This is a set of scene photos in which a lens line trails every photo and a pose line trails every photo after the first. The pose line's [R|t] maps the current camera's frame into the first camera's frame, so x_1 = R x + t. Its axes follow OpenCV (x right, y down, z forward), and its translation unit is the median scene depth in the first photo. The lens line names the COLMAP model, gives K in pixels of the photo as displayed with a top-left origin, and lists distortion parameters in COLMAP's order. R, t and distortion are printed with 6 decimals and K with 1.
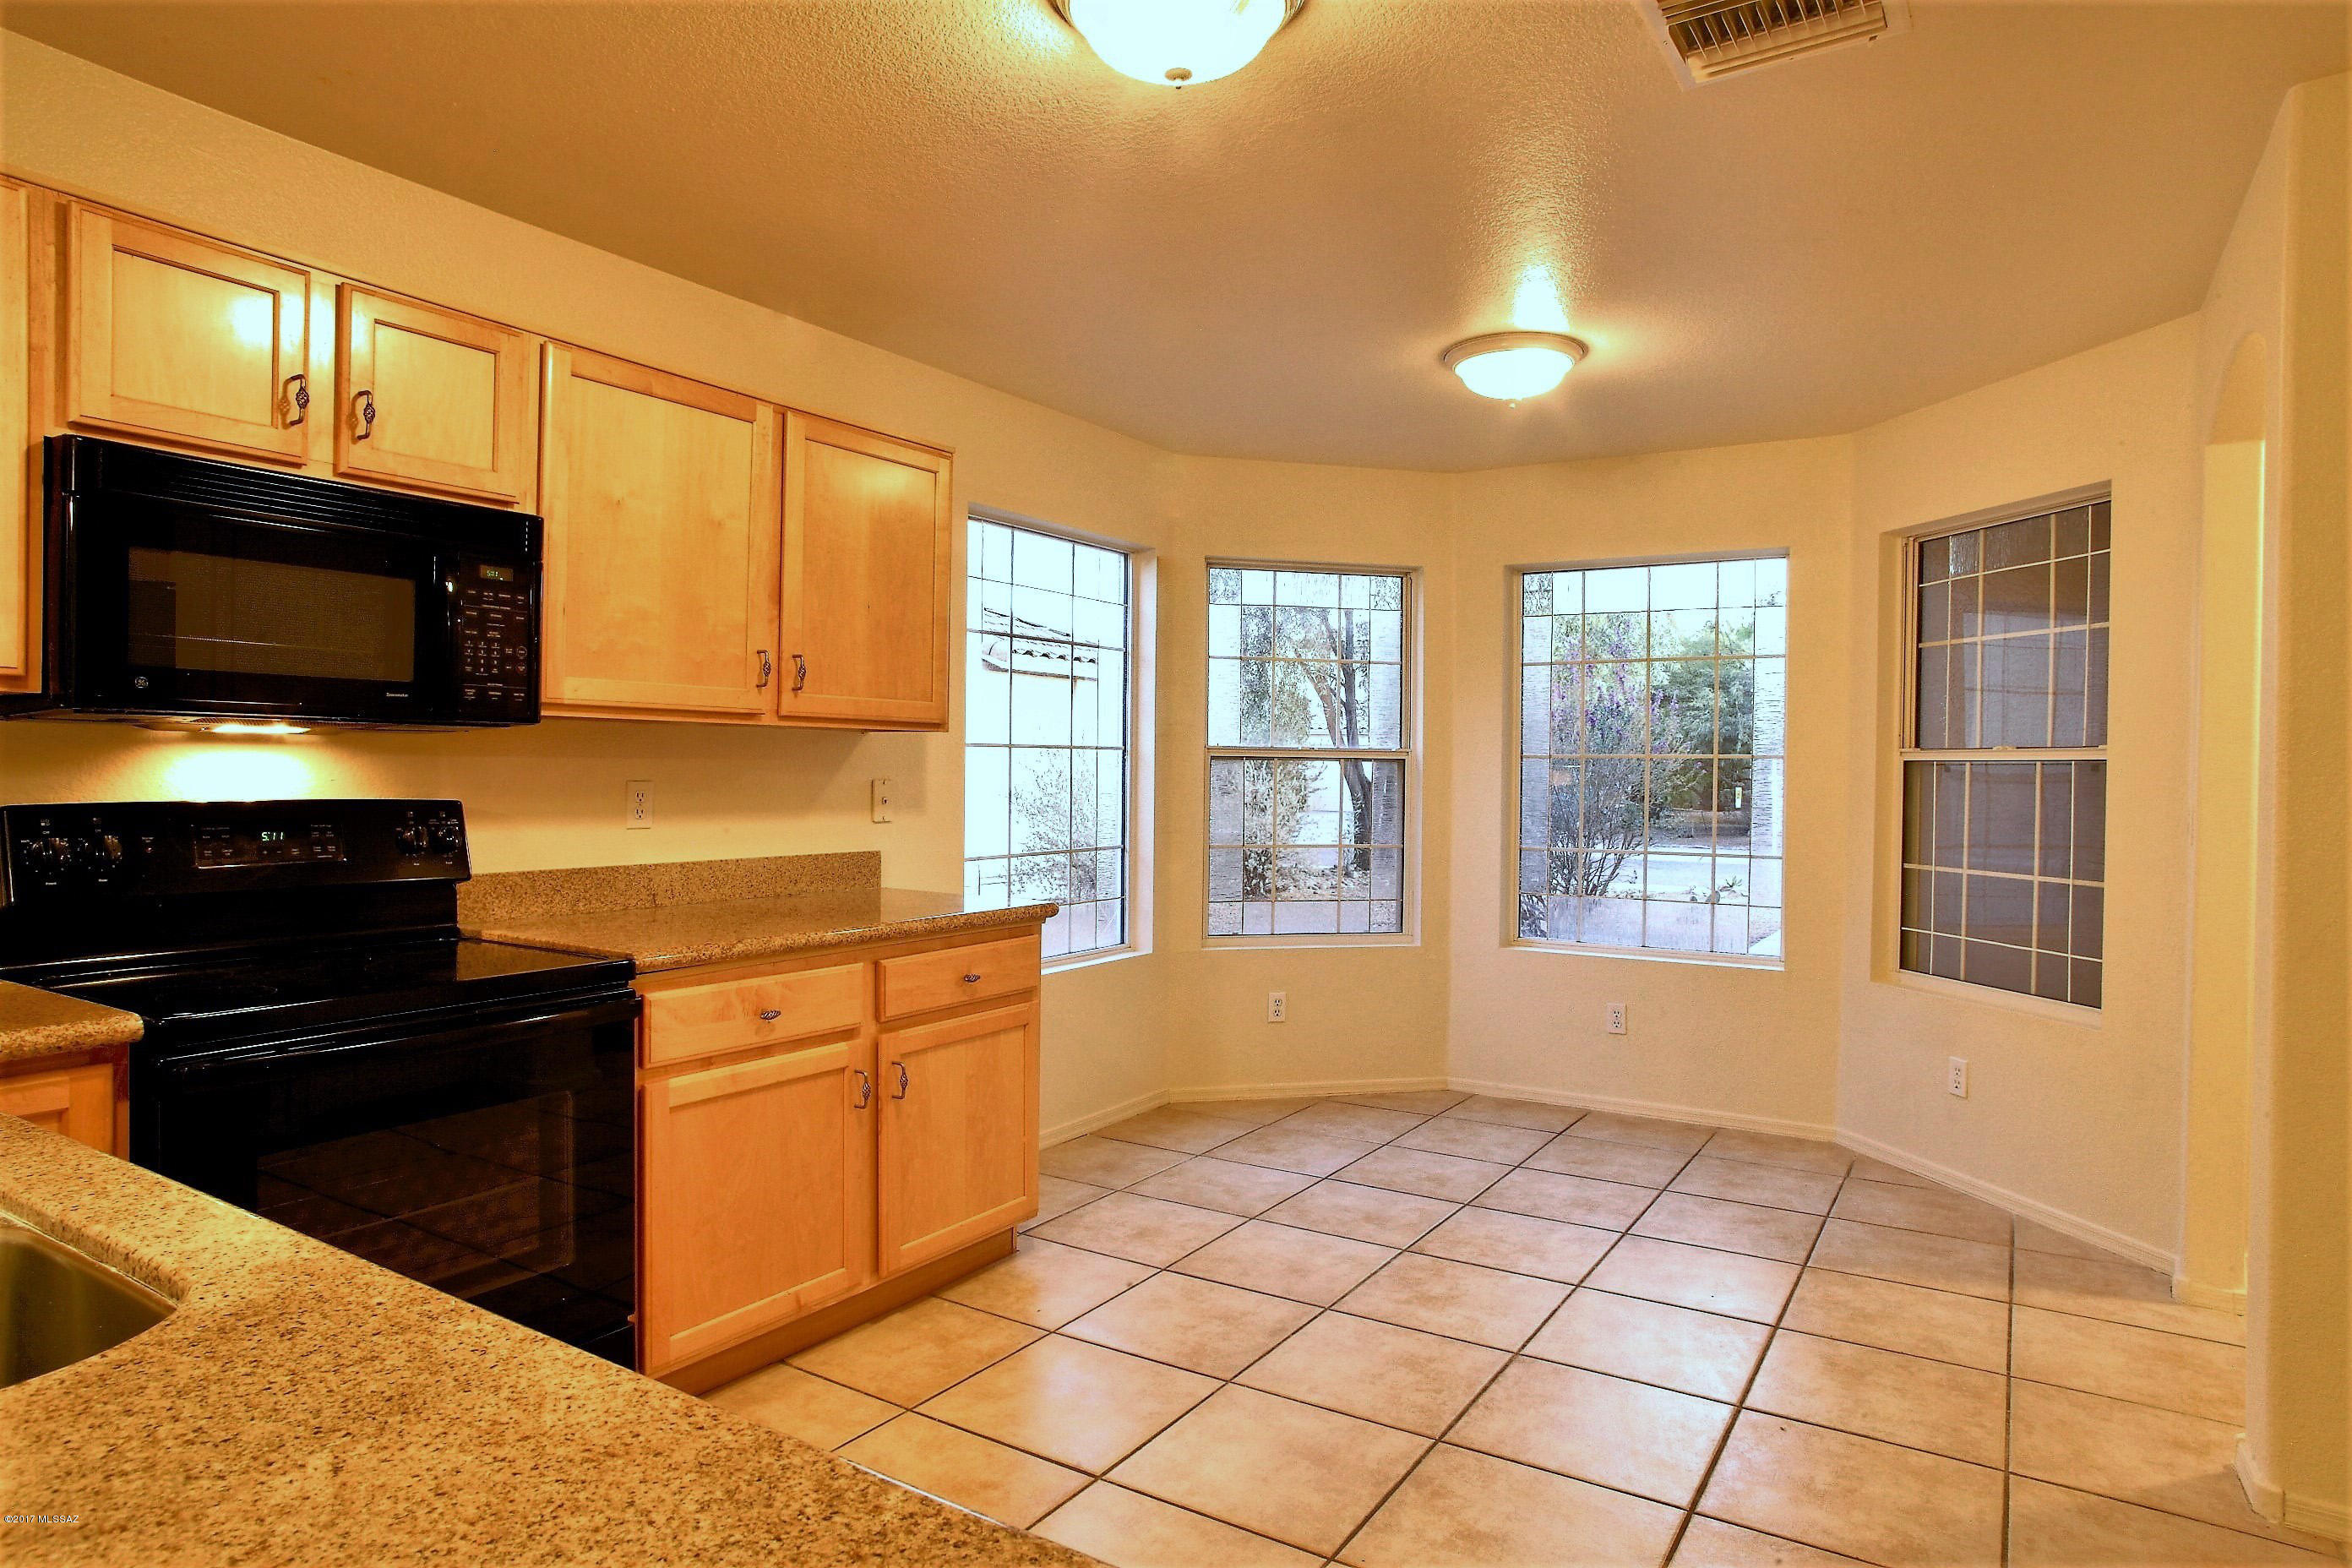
lens RADIAL K [[1326.6, 0, 1176.0], [0, 1326.6, 784.0], [0, 0, 1]] dist [-0.089082, 0.051771]
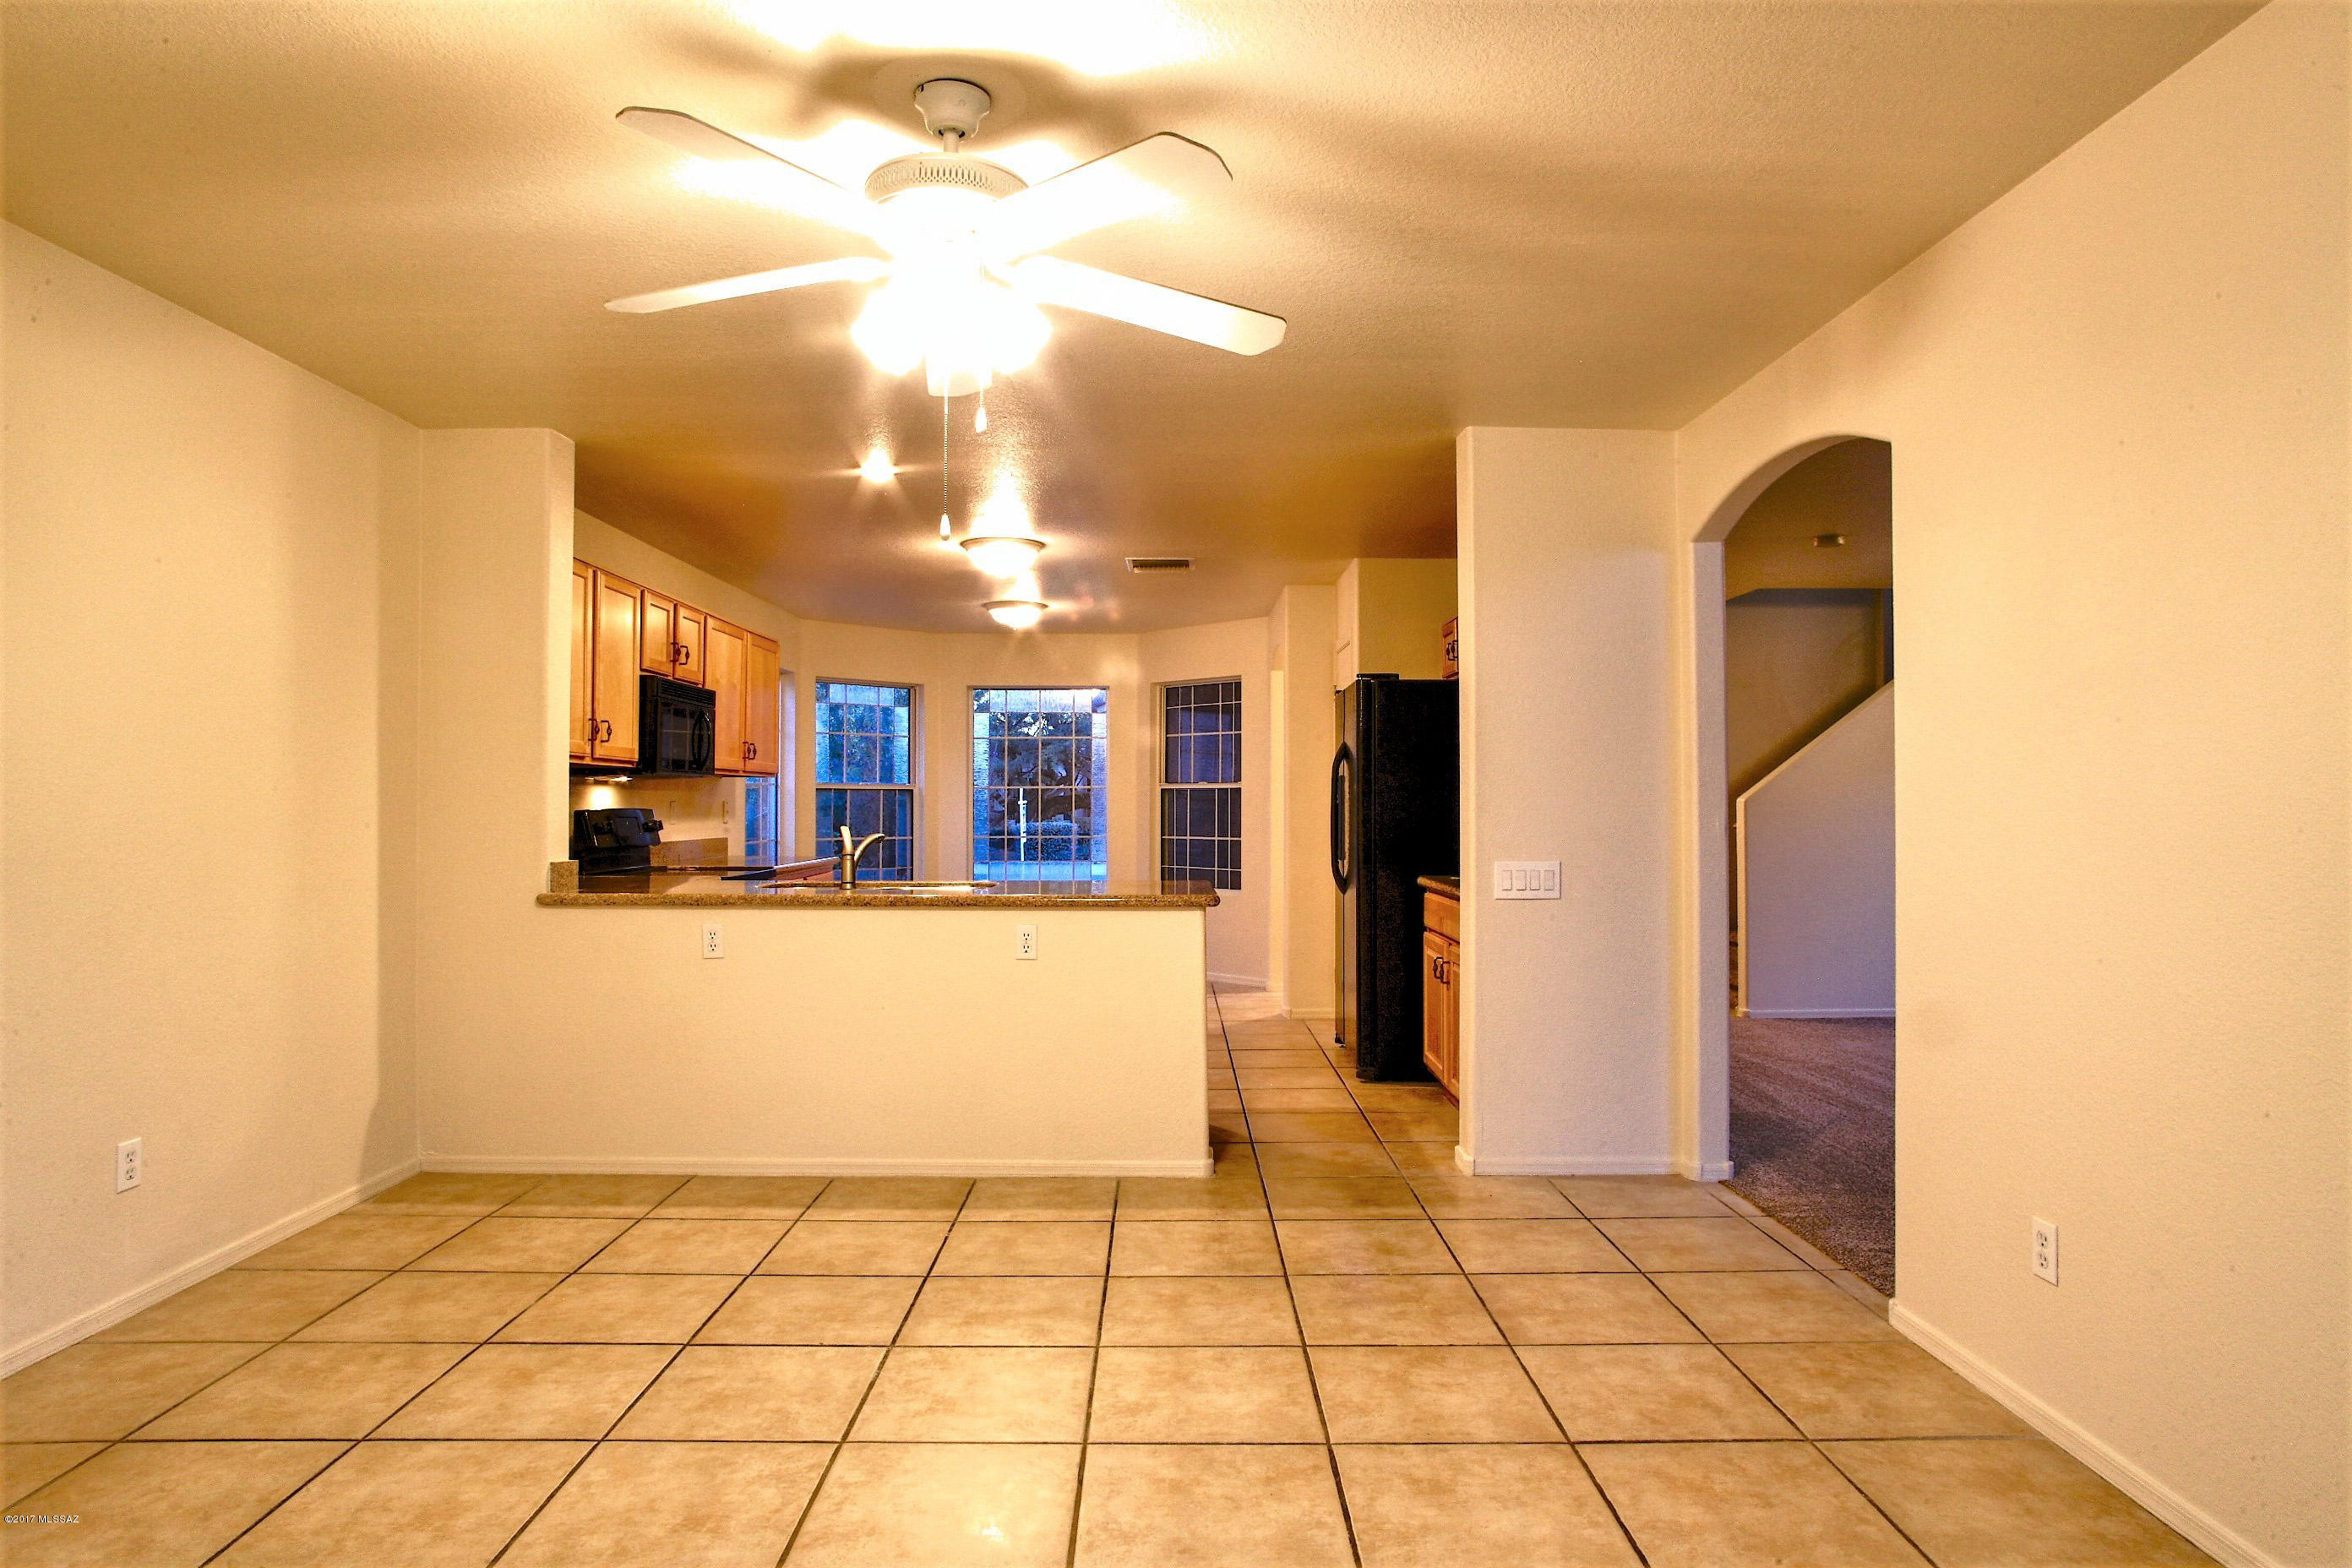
lens RADIAL K [[1326.6, 0, 1176.0], [0, 1326.6, 784.0], [0, 0, 1]] dist [-0.089082, 0.051771]
pose [[0.830196, -0.002415, 0.557466, -0.760801], [0.016714, 0.999649, -0.020559, 0.023010], [-0.557221, 0.026386, 0.829945, -0.995561]]
